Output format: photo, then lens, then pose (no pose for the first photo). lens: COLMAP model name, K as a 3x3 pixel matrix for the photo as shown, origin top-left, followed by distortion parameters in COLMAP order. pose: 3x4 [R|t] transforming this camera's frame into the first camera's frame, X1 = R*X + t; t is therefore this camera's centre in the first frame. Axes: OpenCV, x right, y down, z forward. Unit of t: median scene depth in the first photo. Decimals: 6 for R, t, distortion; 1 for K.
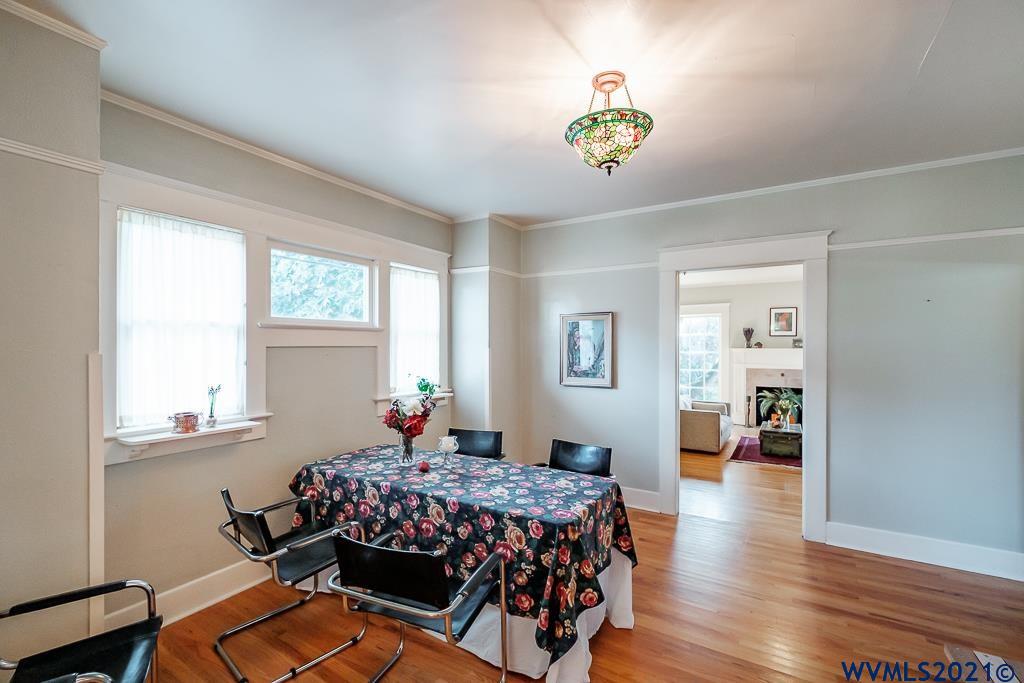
lens RADIAL K [[458.4, 0, 486.3], [0, 458.4, 345.8], [0, 0, 1]] dist [-0.007721, 0.000204]
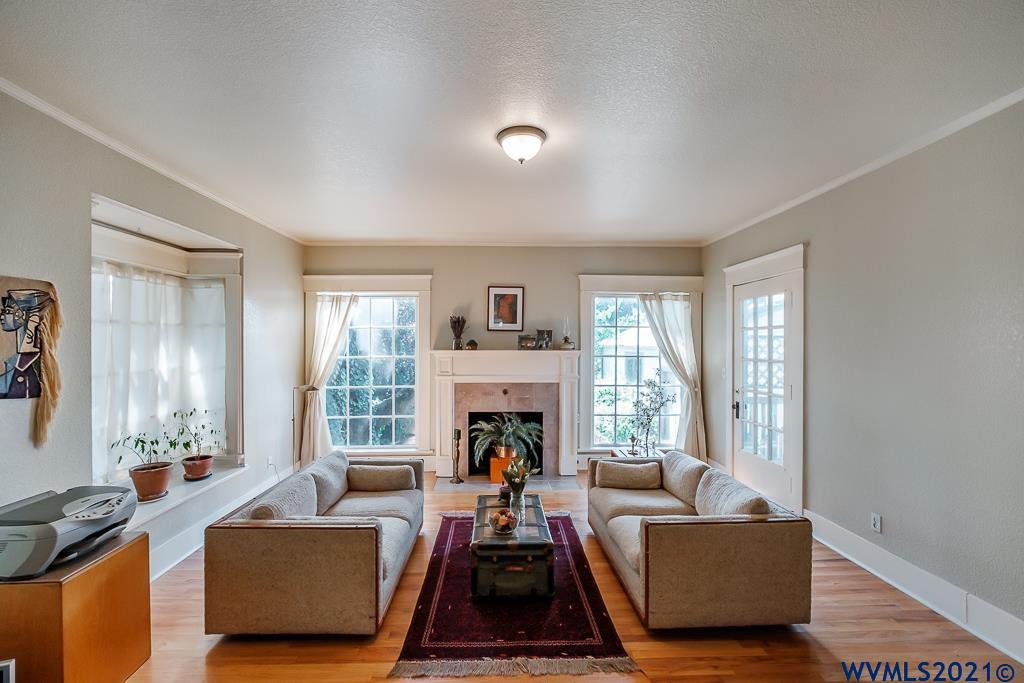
lens RADIAL K [[458.4, 0, 505.6], [0, 458.4, 344.7], [0, 0, 1]] dist [-0.007721, 0.000204]
pose [[0.823386, 0.002661, 0.567476, 0.286768], [-0.002121, 0.999996, -0.001612, -0.000858], [-0.567478, 0.000124, 0.823389, 0.473671]]
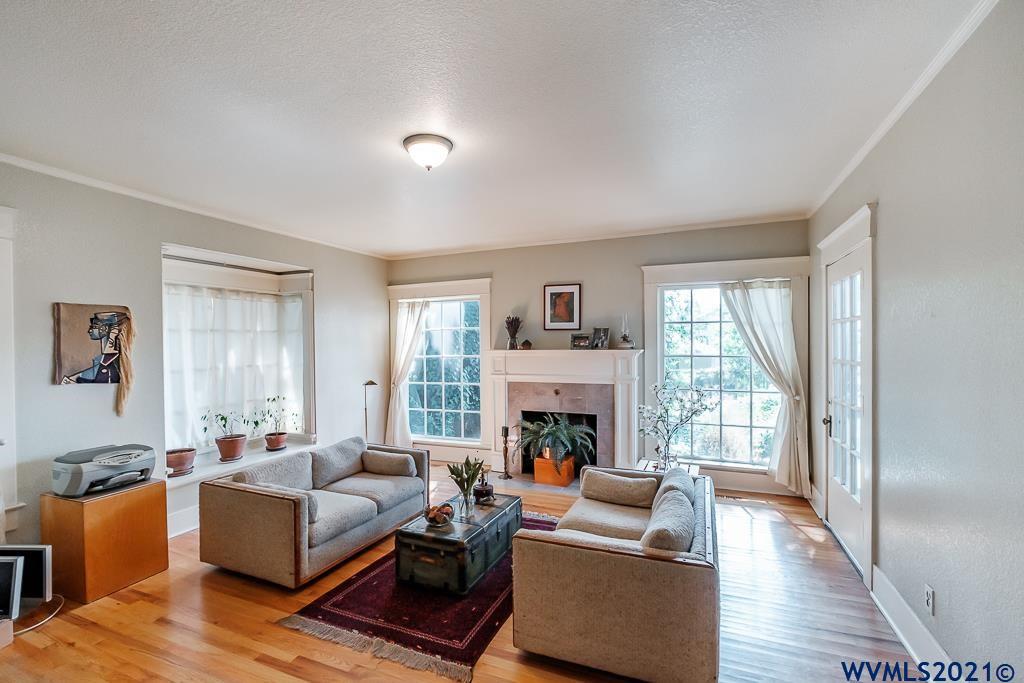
lens RADIAL K [[458.4, 0, 511.8], [0, 458.4, 346.6], [0, 0, 1]] dist [-0.007721, 0.000204]
pose [[0.985102, -0.007046, 0.171825, 0.477645], [0.006314, 0.999969, 0.004806, -0.001878], [-0.171853, -0.003650, 0.985116, 0.394298]]
